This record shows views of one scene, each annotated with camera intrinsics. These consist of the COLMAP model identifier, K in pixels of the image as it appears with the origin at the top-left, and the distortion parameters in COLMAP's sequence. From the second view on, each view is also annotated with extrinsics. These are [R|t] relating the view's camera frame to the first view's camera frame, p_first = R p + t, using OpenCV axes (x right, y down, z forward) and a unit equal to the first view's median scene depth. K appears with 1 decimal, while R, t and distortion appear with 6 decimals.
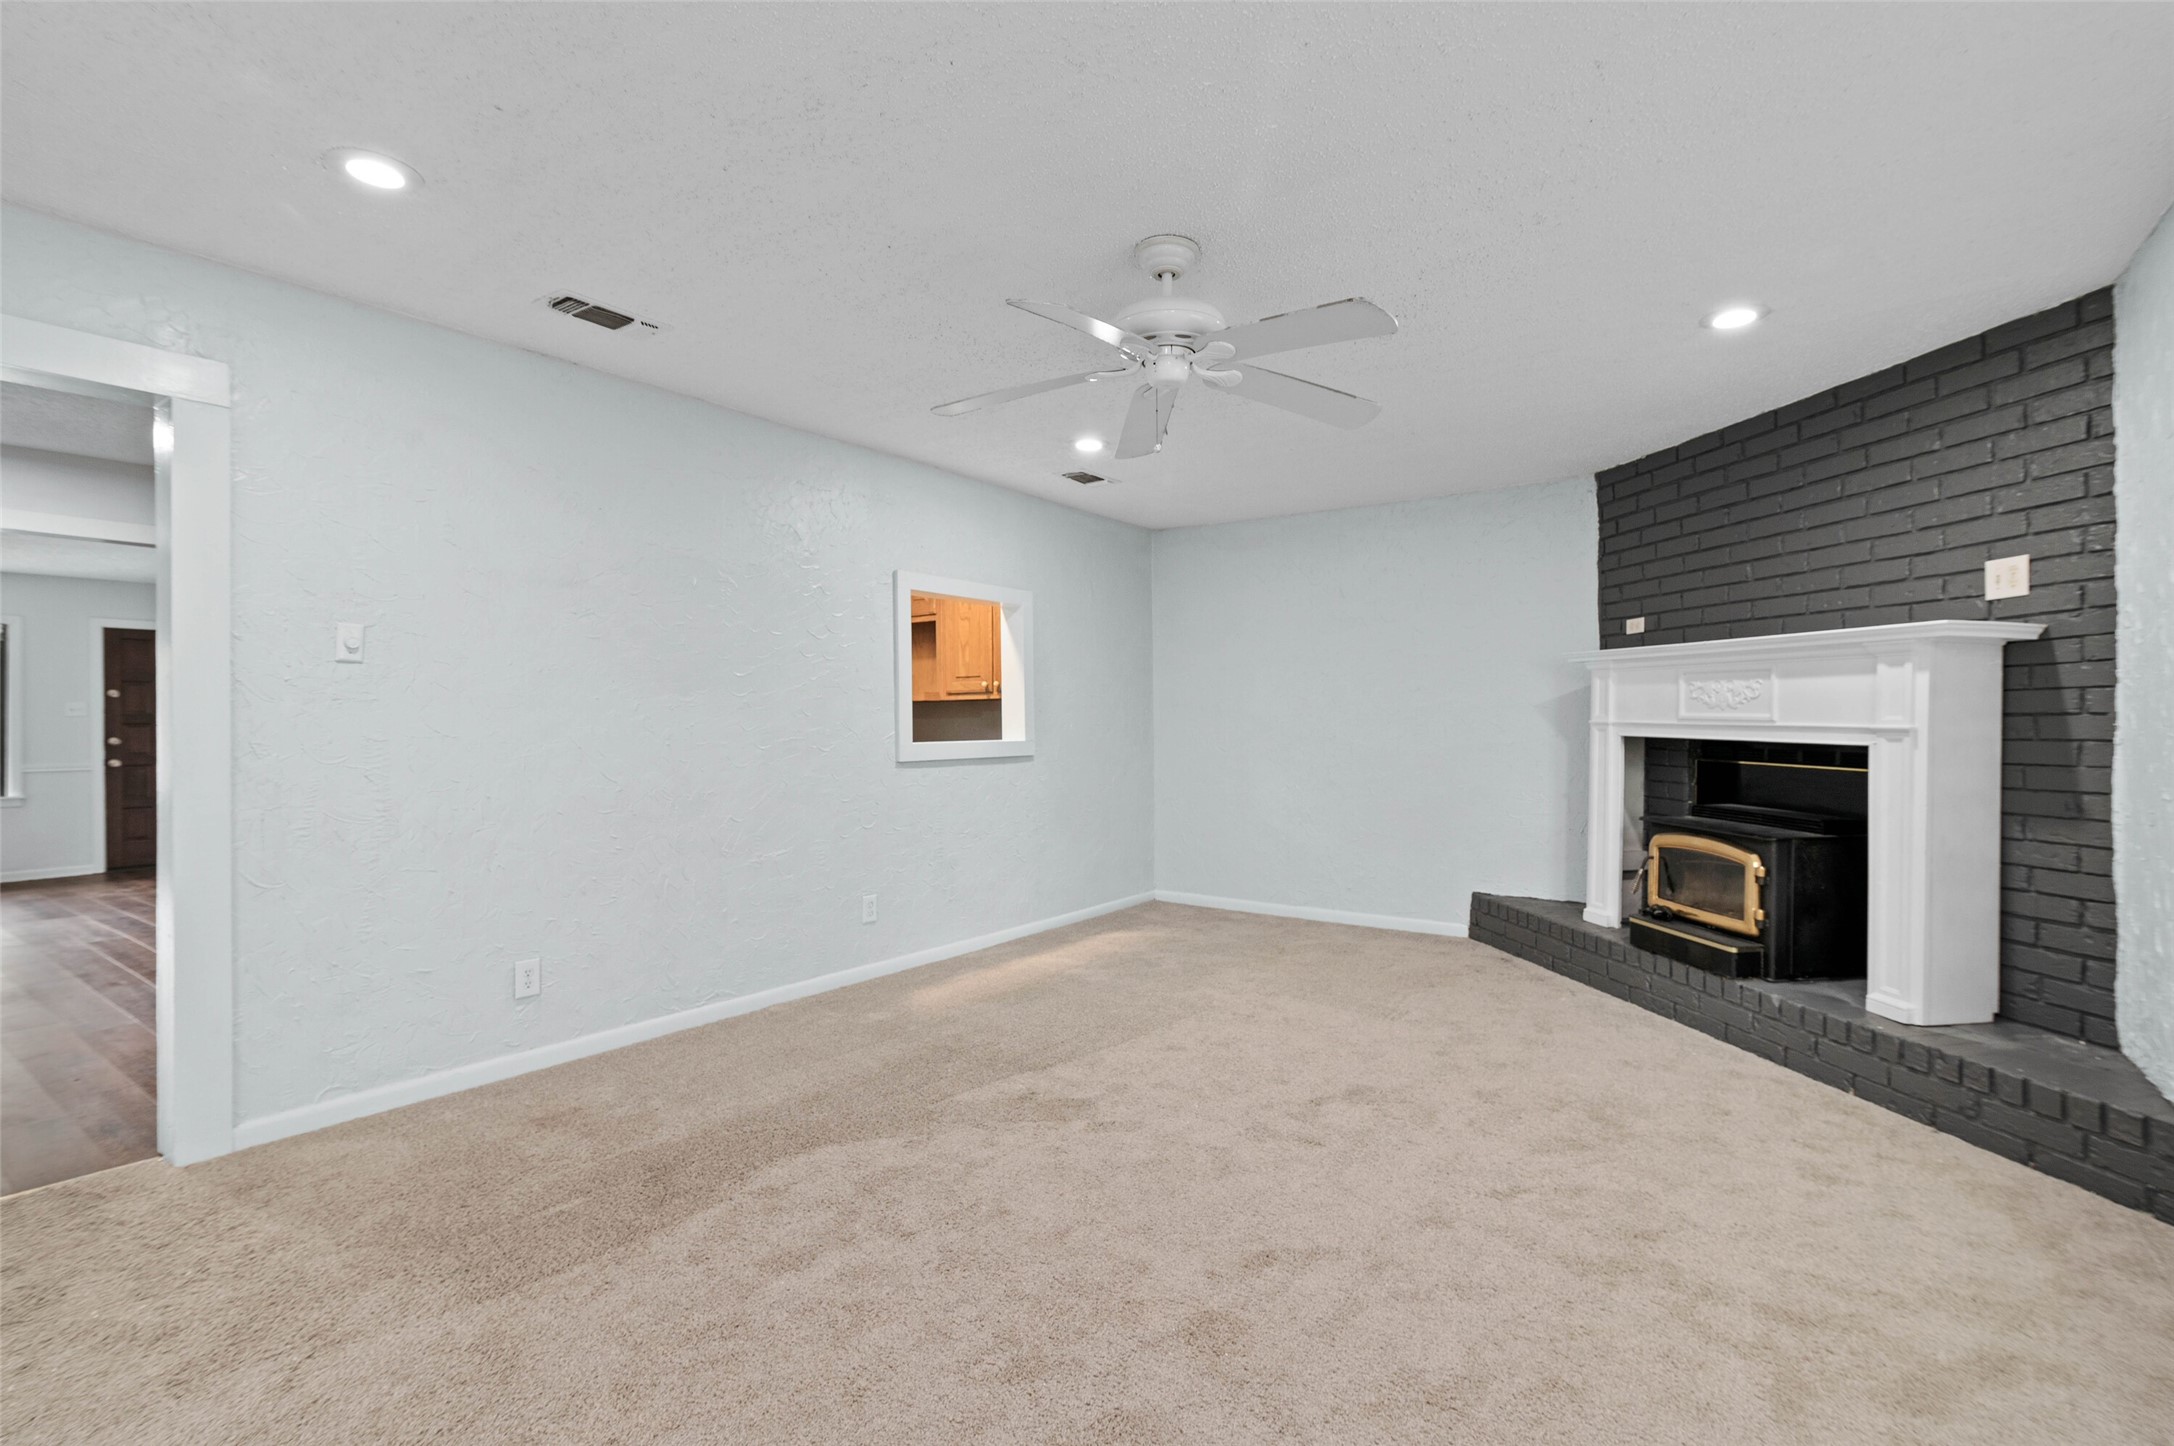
lens RADIAL K [[1007.4, 0, 1098.5], [0, 1007.4, 724.2], [0, 0, 1]] dist [-0.008585, 0.001101]
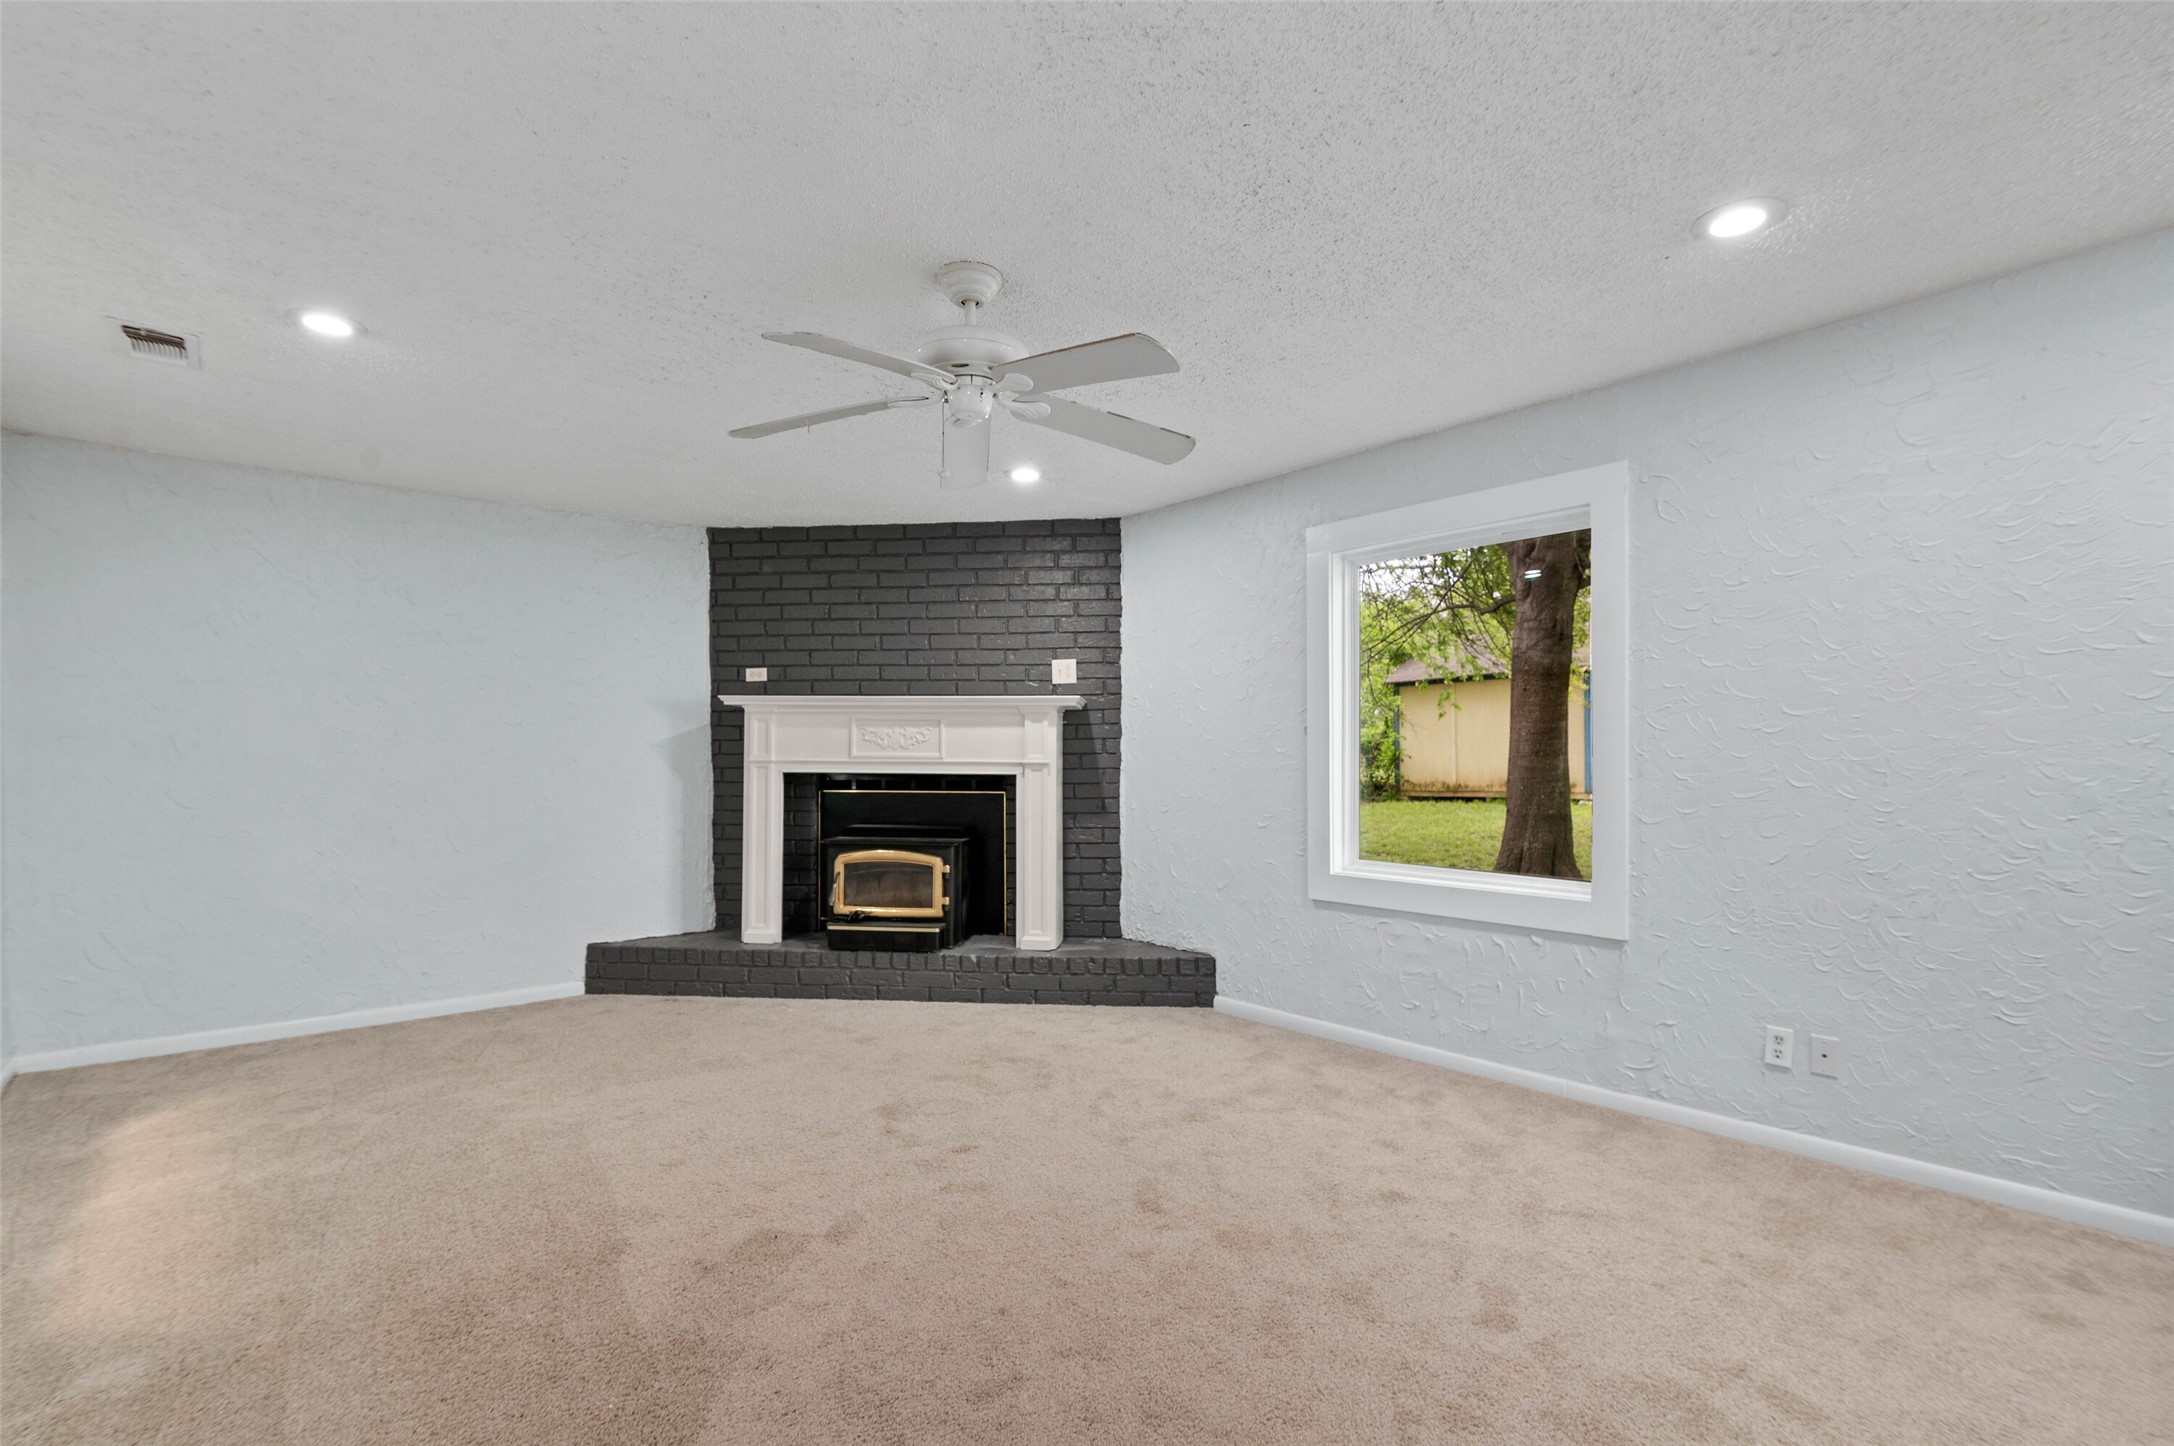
lens RADIAL K [[1007.4, 0, 1112.3], [0, 1007.4, 768.9], [0, 0, 1]] dist [-0.008585, 0.001101]
pose [[0.245778, -0.013533, 0.969232, -0.678264], [0.008494, 0.999894, 0.011807, -0.003568], [-0.969289, 0.005330, 0.245867, 0.498210]]
